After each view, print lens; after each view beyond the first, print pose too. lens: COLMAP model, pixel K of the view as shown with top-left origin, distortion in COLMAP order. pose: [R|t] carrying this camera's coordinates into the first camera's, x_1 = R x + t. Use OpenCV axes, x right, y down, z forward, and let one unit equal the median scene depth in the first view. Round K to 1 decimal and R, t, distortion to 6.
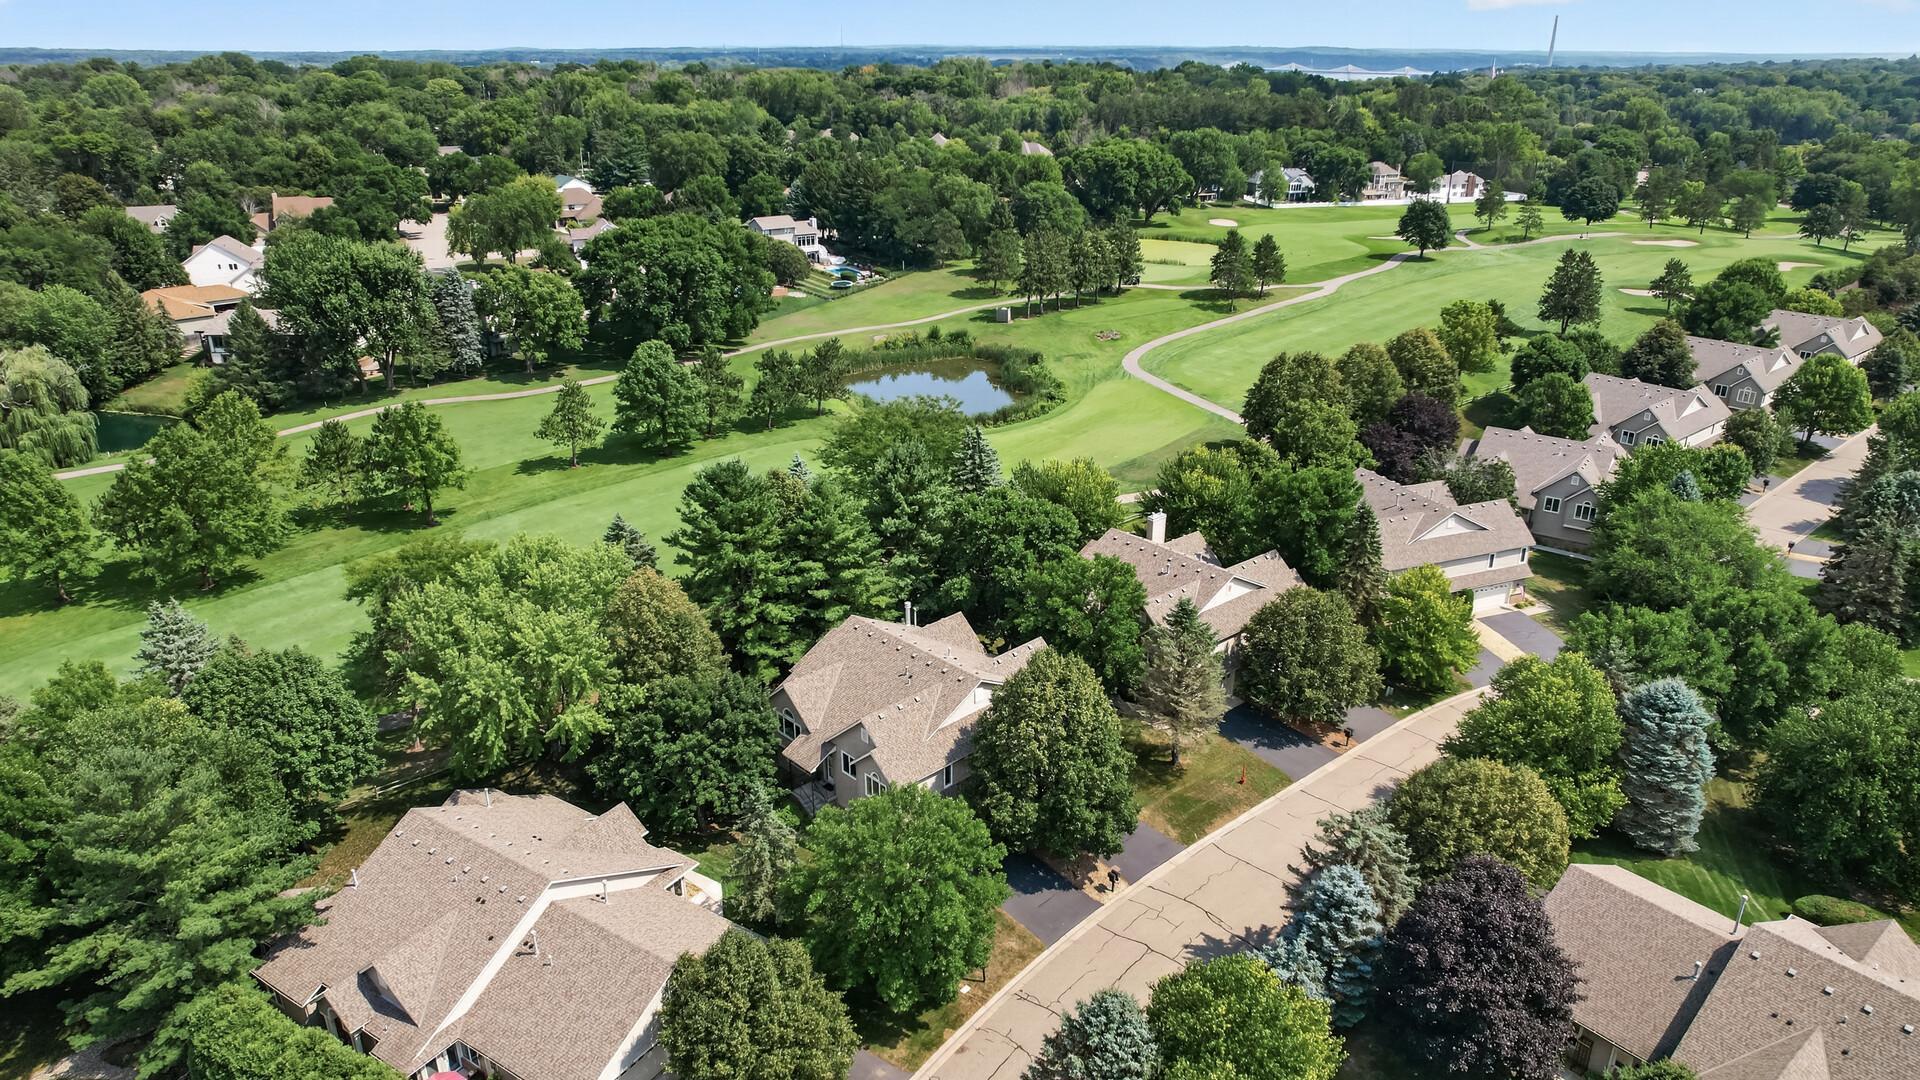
lens RADIAL K [[1229.1, 0, 969.4], [0, 1229.1, 542.1], [0, 0, 1]] dist [-0.062847, 0.048066]
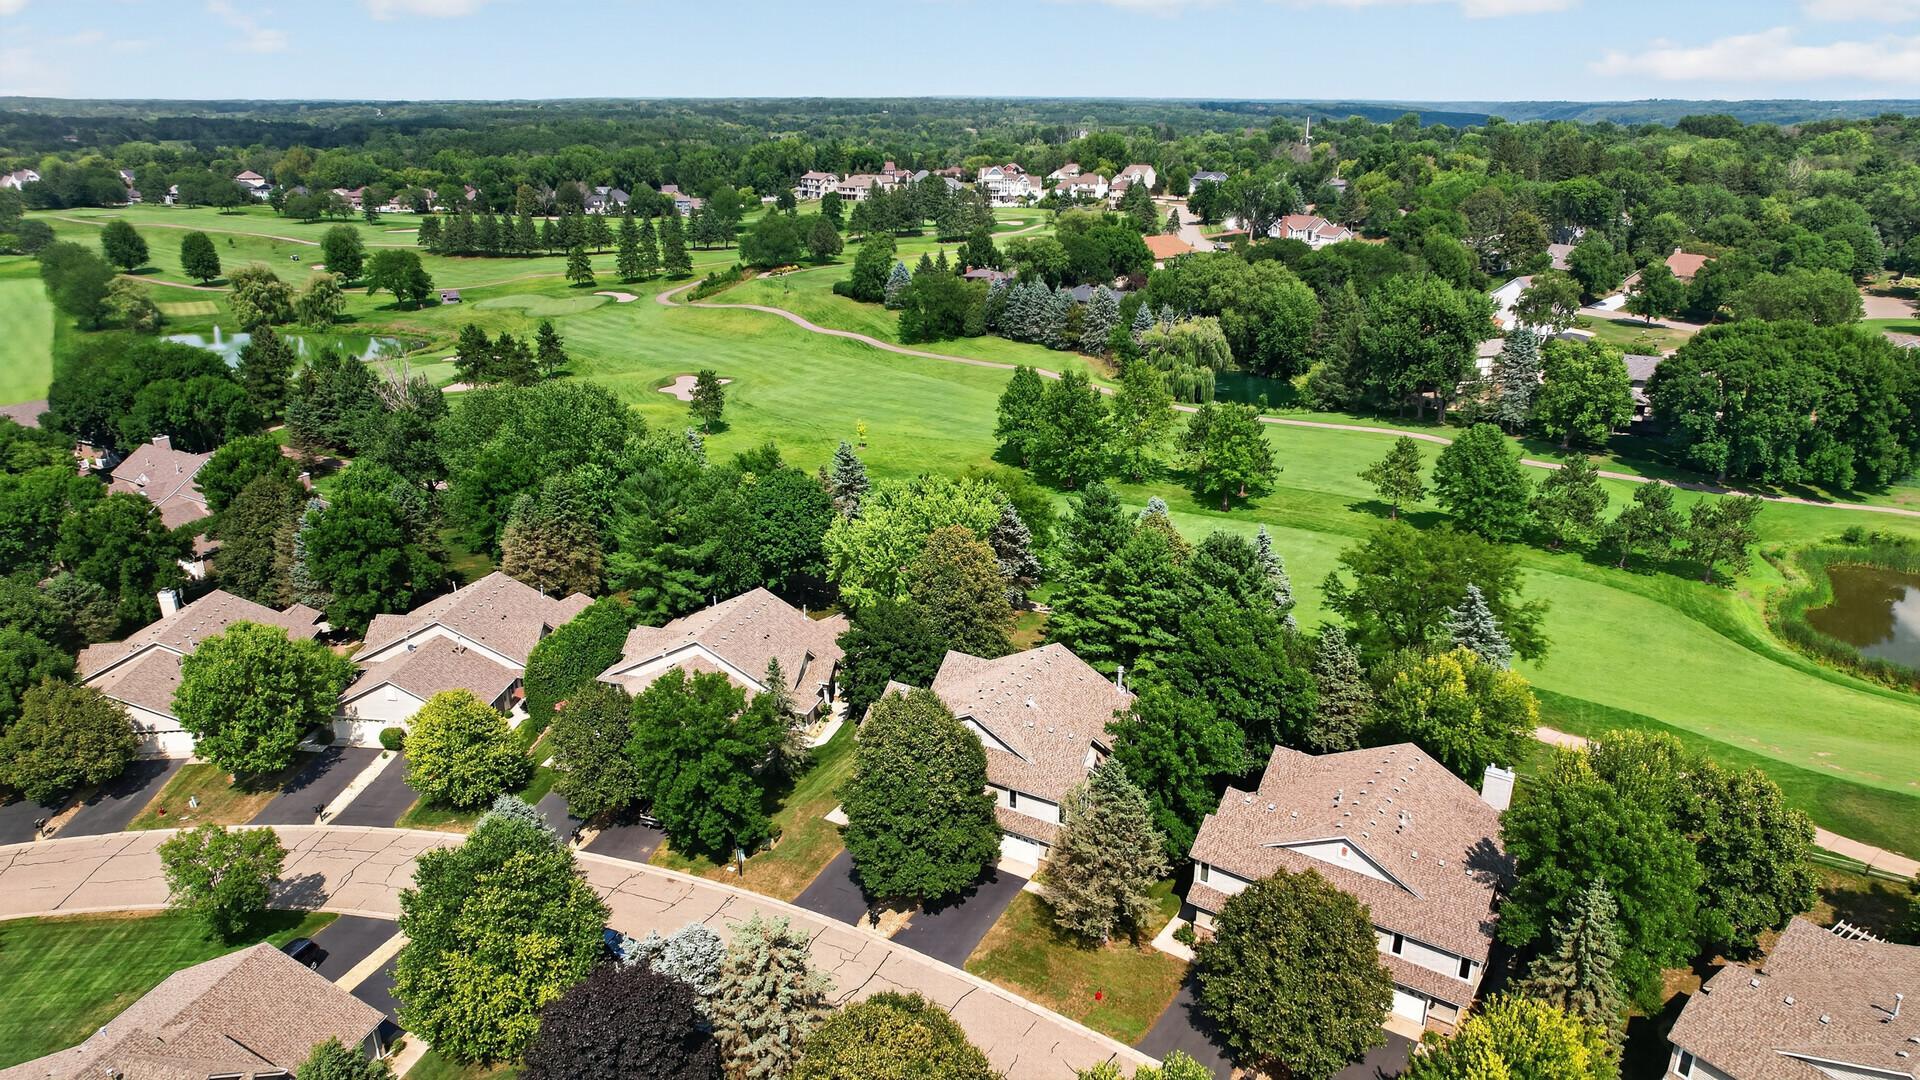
lens RADIAL K [[1229.1, 0, 961.2], [0, 1229.1, 543.0], [0, 0, 1]] dist [-0.062847, 0.048066]
pose [[0.254811, 0.332209, -0.908135, 0.506547], [-0.365657, 0.902505, 0.227551, -0.142031], [0.895191, 0.274083, 0.351443, 0.320699]]
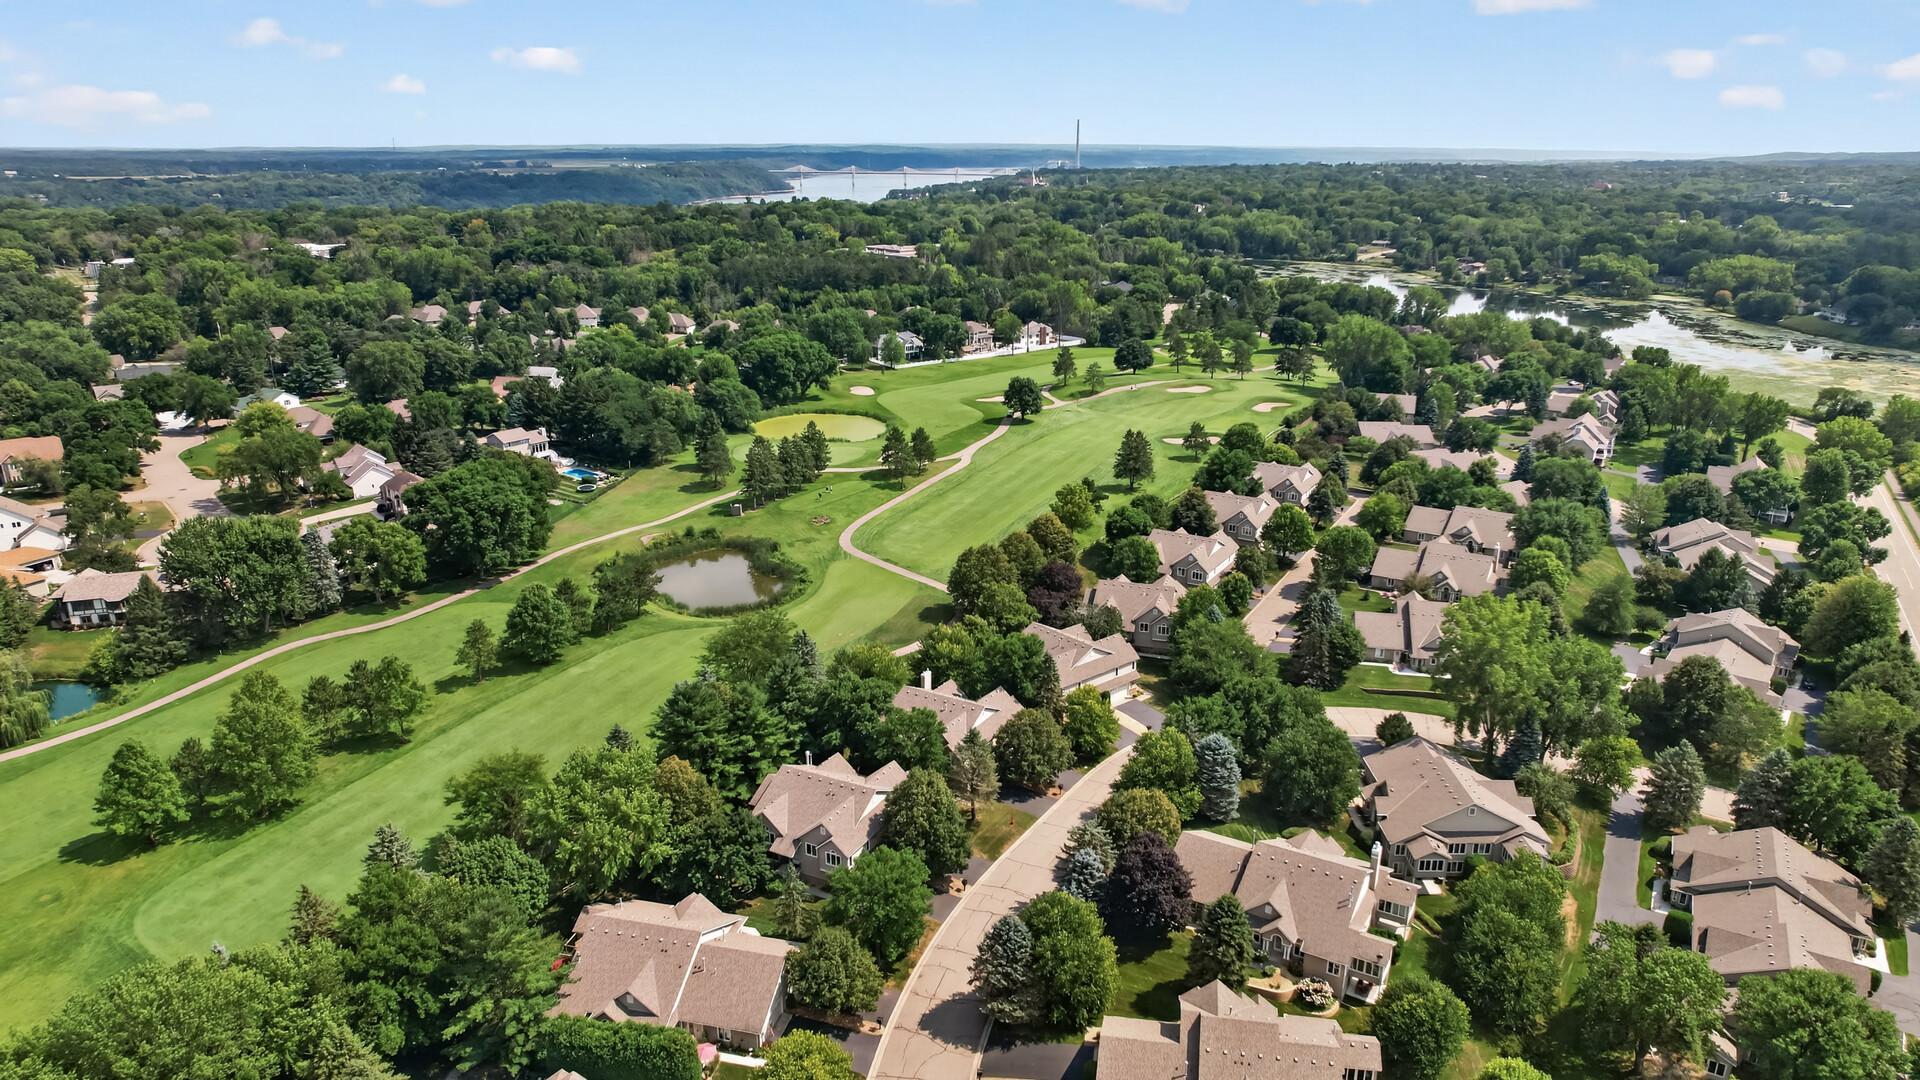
lens RADIAL K [[1229.1, 0, 967.4], [0, 1229.1, 550.4], [0, 0, 1]] dist [-0.062847, 0.048066]
pose [[0.944148, -0.102817, 0.313072, -0.217374], [0.122738, 0.991439, -0.044546, -0.078155], [-0.305812, 0.080484, 0.948684, -0.434816]]
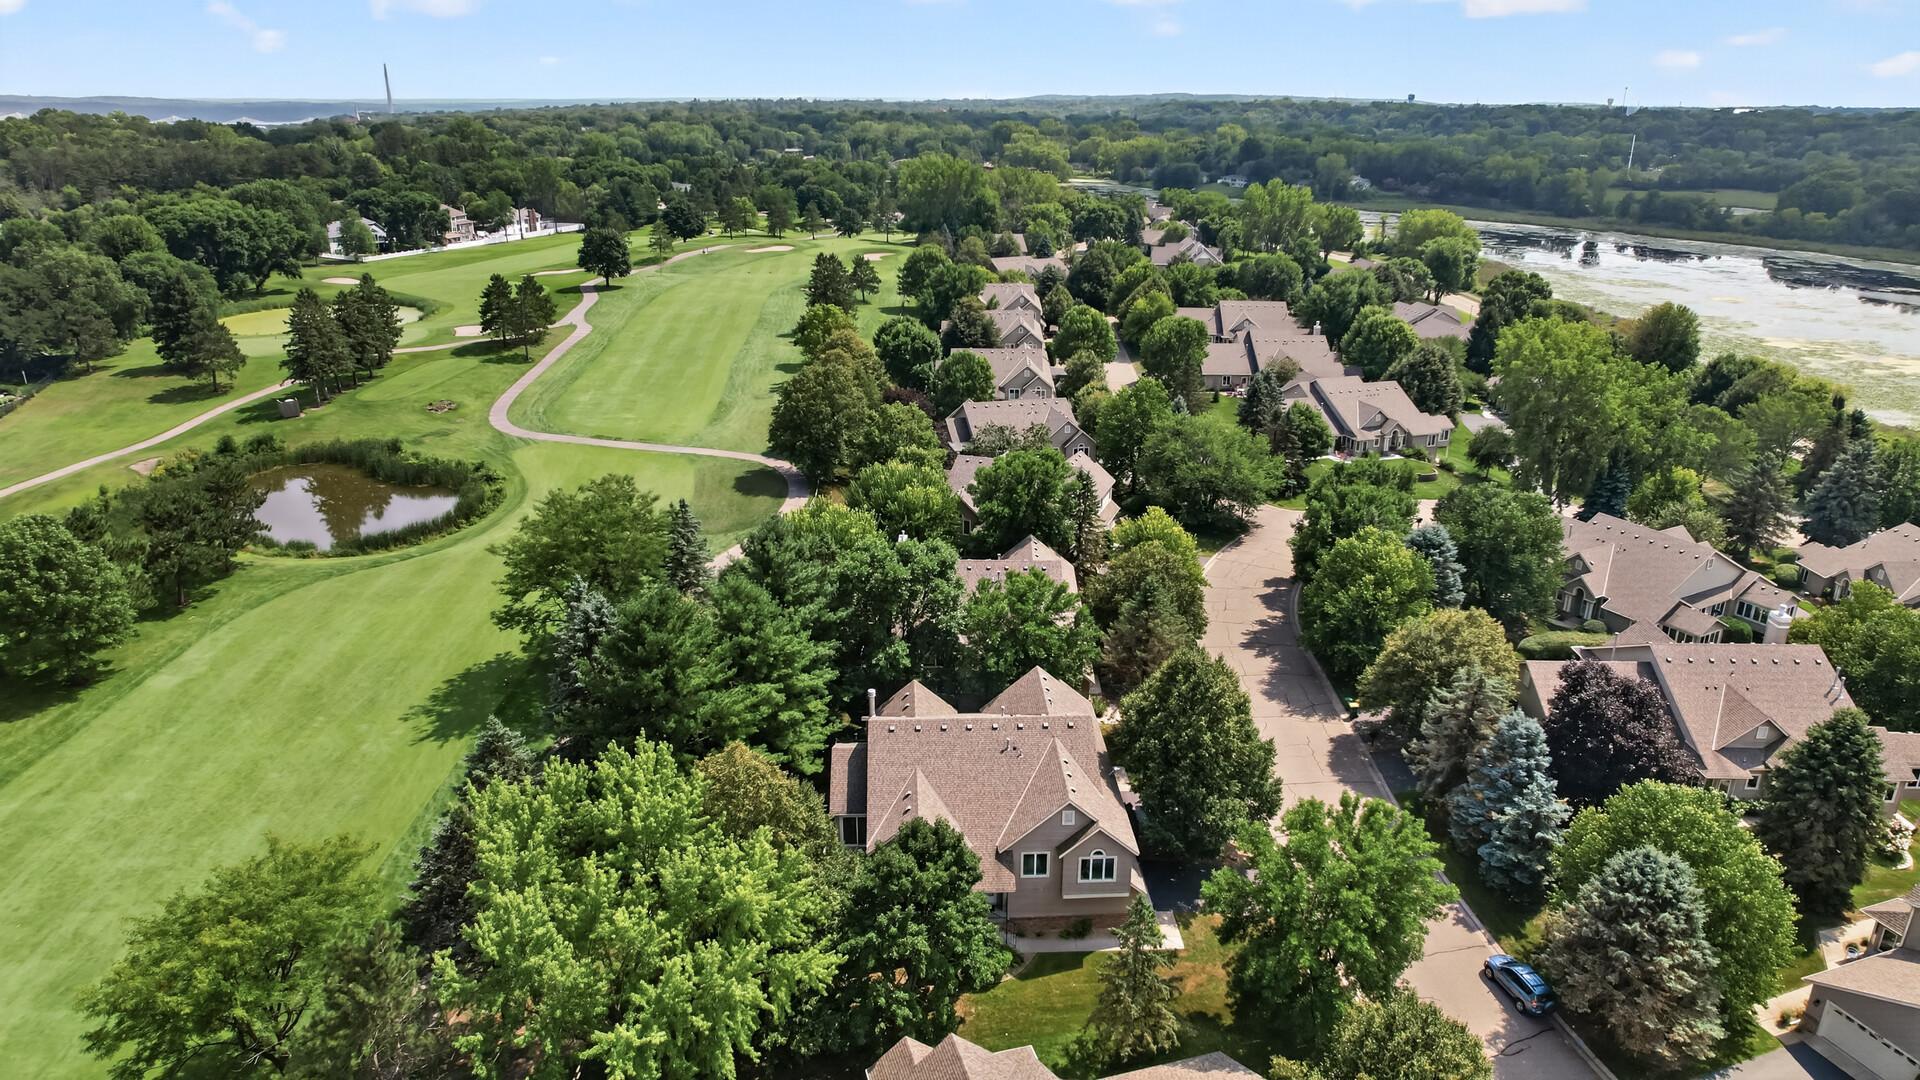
lens RADIAL K [[1229.1, 0, 963.4], [0, 1229.1, 537.5], [0, 0, 1]] dist [-0.062847, 0.048066]
pose [[0.659909, -0.254648, 0.706877, -0.370255], [0.282060, 0.955966, 0.081062, -0.065110], [-0.696392, 0.145888, 0.702677, 0.223987]]
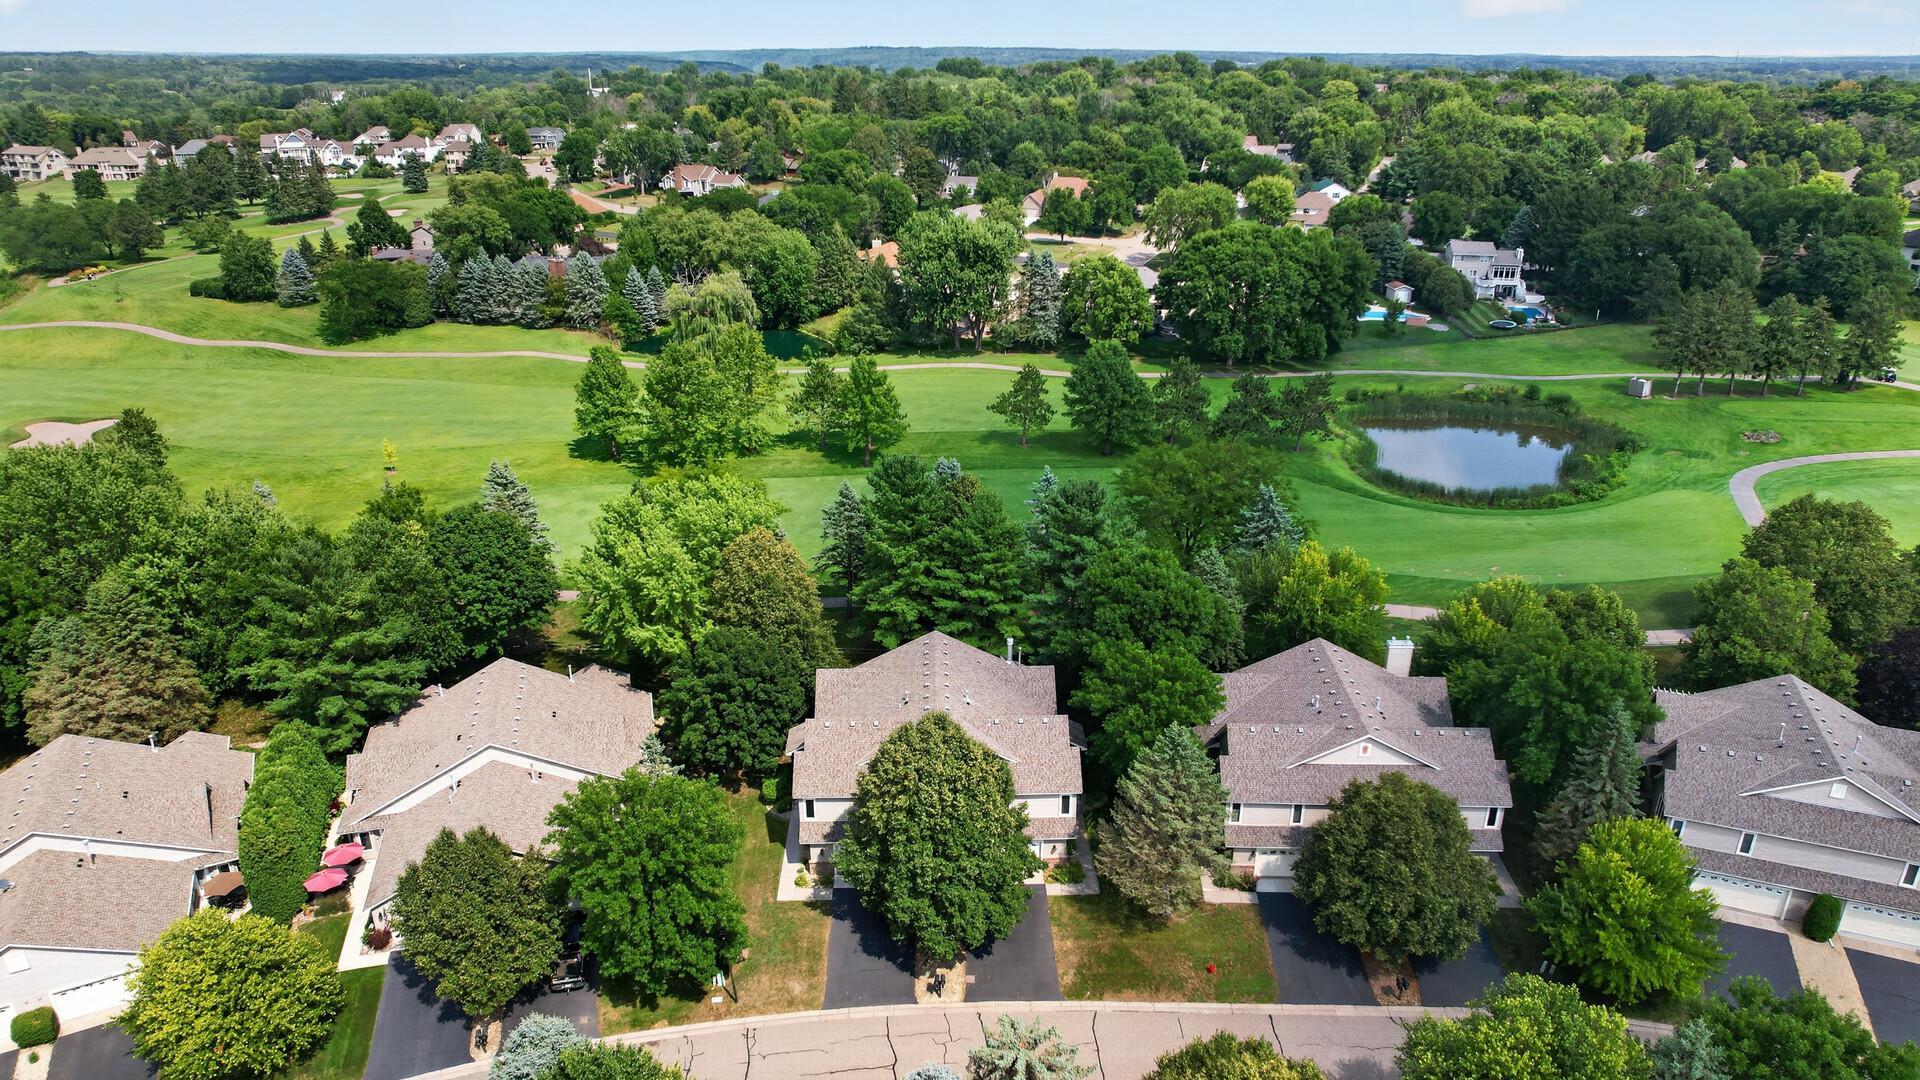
lens RADIAL K [[1229.1, 0, 972.3], [0, 1229.1, 532.0], [0, 0, 1]] dist [-0.062847, 0.048066]
pose [[0.742750, 0.247411, -0.622182, 0.317503], [-0.253722, 0.963929, 0.080418, -0.063150], [0.619636, 0.098131, 0.778731, 0.149777]]
